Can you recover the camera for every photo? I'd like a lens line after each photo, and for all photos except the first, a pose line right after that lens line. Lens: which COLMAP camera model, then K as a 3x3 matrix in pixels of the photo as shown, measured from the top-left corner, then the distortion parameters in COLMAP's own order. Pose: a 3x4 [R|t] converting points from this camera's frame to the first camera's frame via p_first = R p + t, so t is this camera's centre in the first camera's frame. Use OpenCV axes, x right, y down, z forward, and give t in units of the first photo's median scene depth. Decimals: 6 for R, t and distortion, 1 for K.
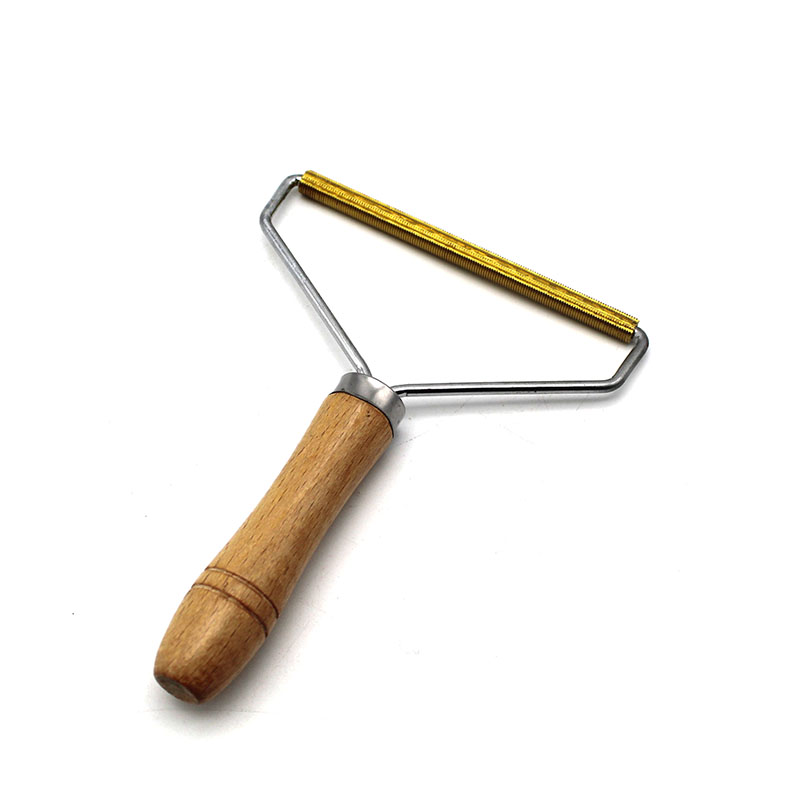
lens RADIAL K [[1302.8, 0, 396.6], [0, 1302.8, 402.3], [0, 0, 1]] dist [-0.027801, 0.000000]
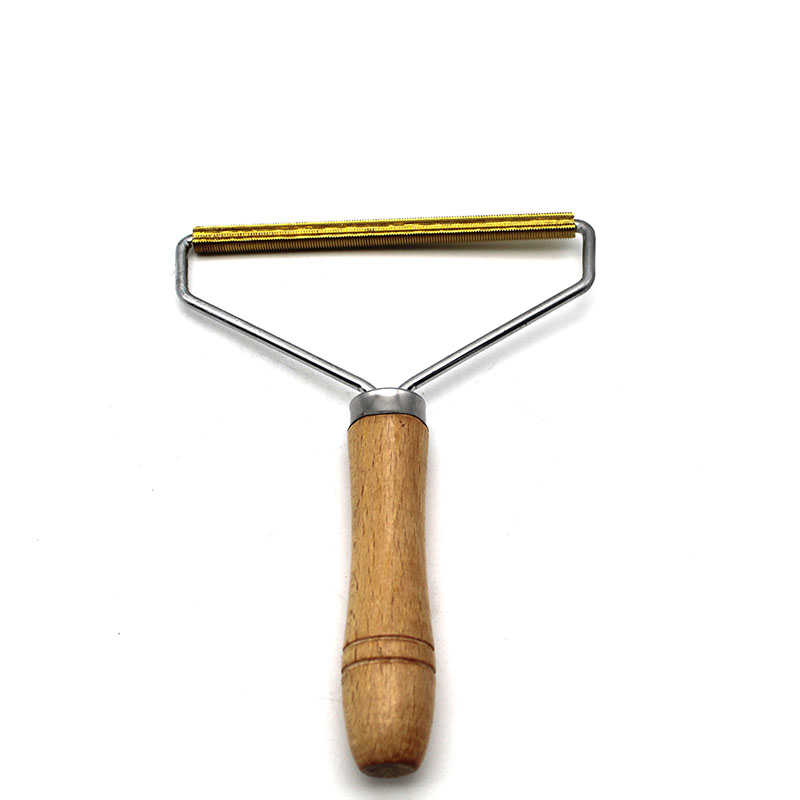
lens RADIAL K [[1302.8, 0, 401.9], [0, 1302.8, 396.4], [0, 0, 1]] dist [-0.027801, 0.000000]
pose [[0.870506, -0.467844, 0.152775, -0.164241], [0.462163, 0.883783, 0.073029, -0.081743], [-0.169186, 0.007035, 0.985559, 0.047446]]
